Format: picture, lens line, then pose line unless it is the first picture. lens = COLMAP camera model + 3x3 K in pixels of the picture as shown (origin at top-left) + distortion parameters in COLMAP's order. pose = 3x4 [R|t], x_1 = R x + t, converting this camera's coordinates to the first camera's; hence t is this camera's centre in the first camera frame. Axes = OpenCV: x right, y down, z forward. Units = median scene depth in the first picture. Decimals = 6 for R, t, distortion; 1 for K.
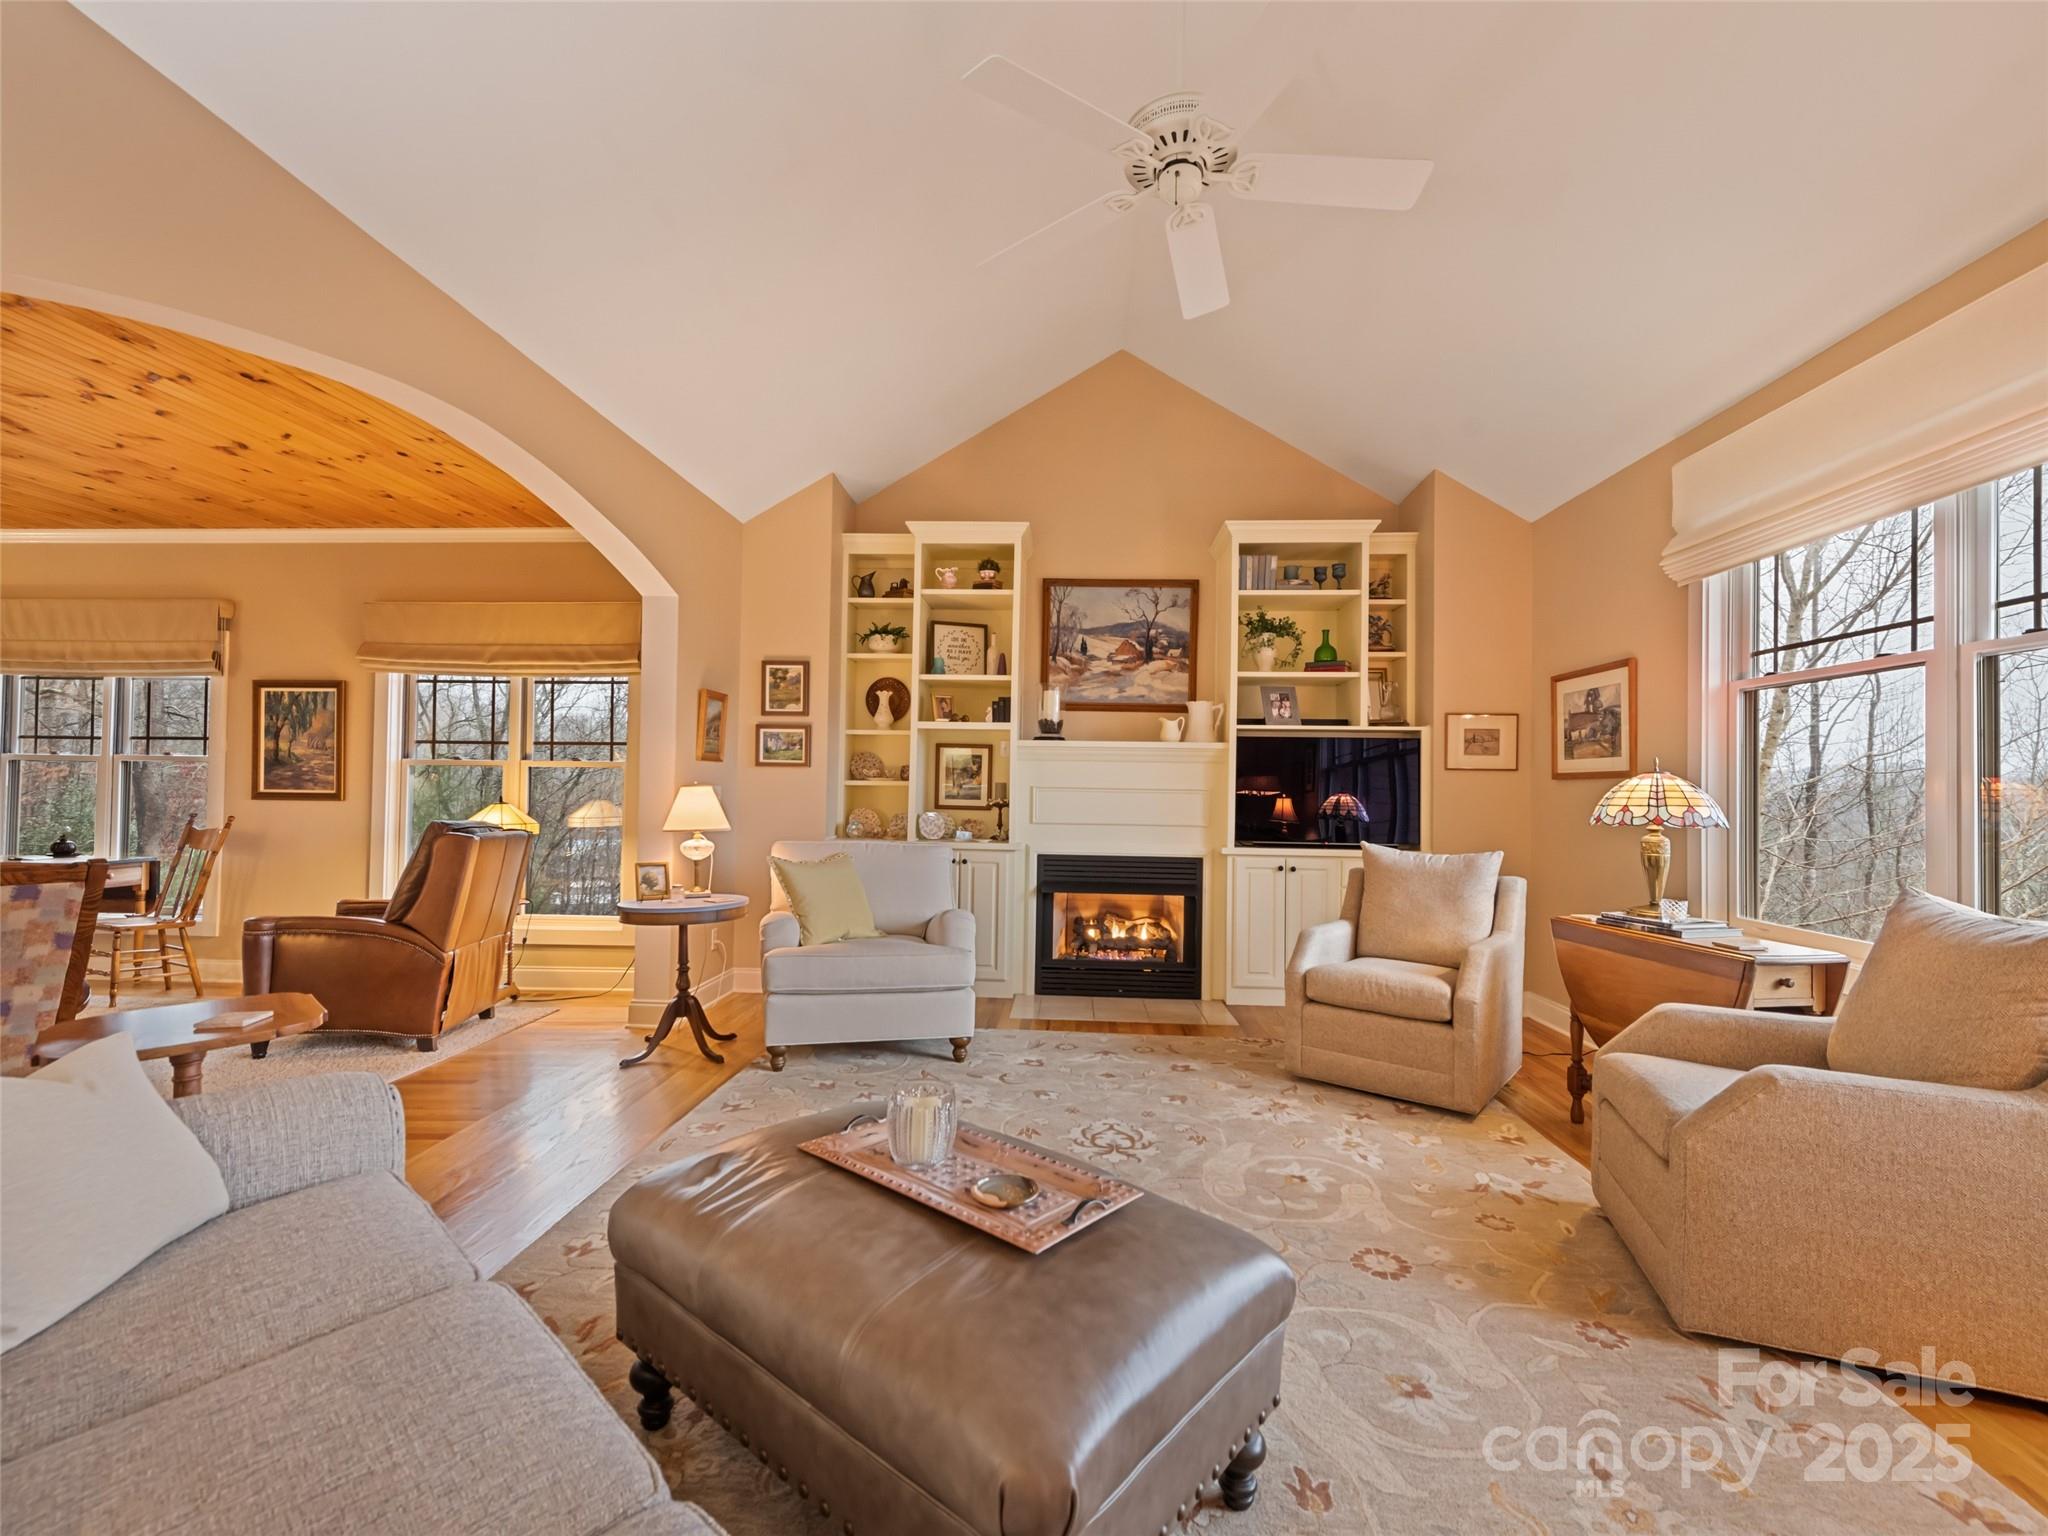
lens RADIAL K [[912.5, 0, 1020.7], [0, 912.5, 772.0], [0, 0, 1]] dist [0.018092, -0.005023]
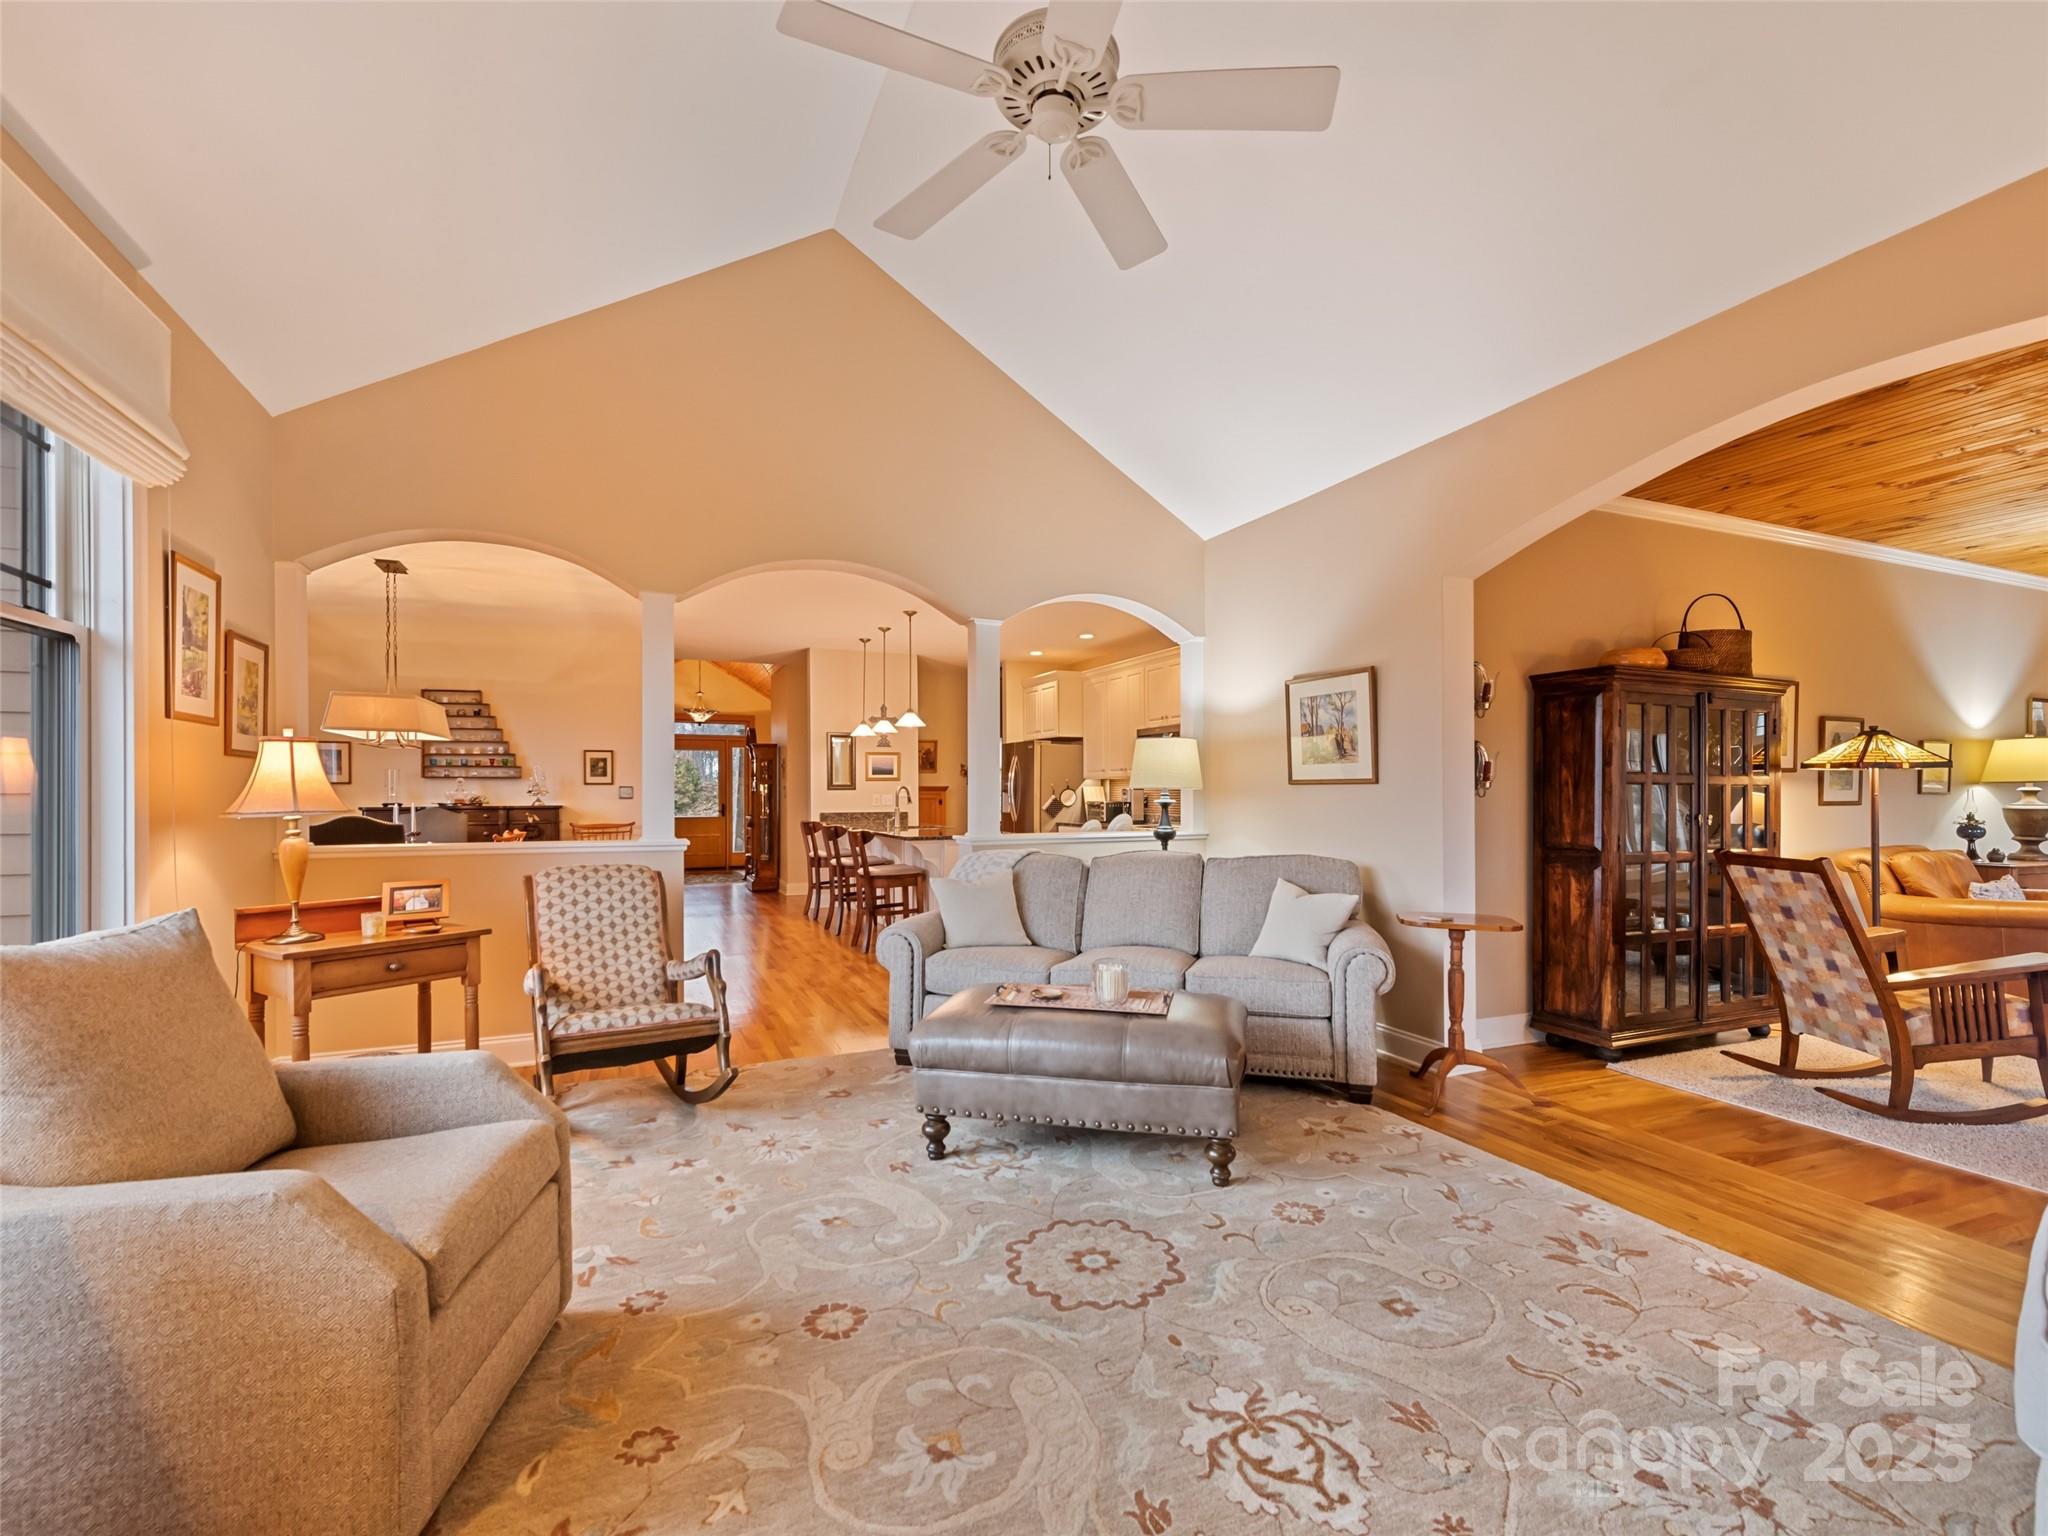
lens RADIAL K [[912.5, 0, 1030.3], [0, 912.5, 784.6], [0, 0, 1]] dist [0.018092, -0.005023]
pose [[-0.888090, -0.017867, -0.459323, 0.275419], [-0.002688, 0.999429, -0.033679, 0.019699], [0.459662, -0.028675, -0.887631, 0.811457]]
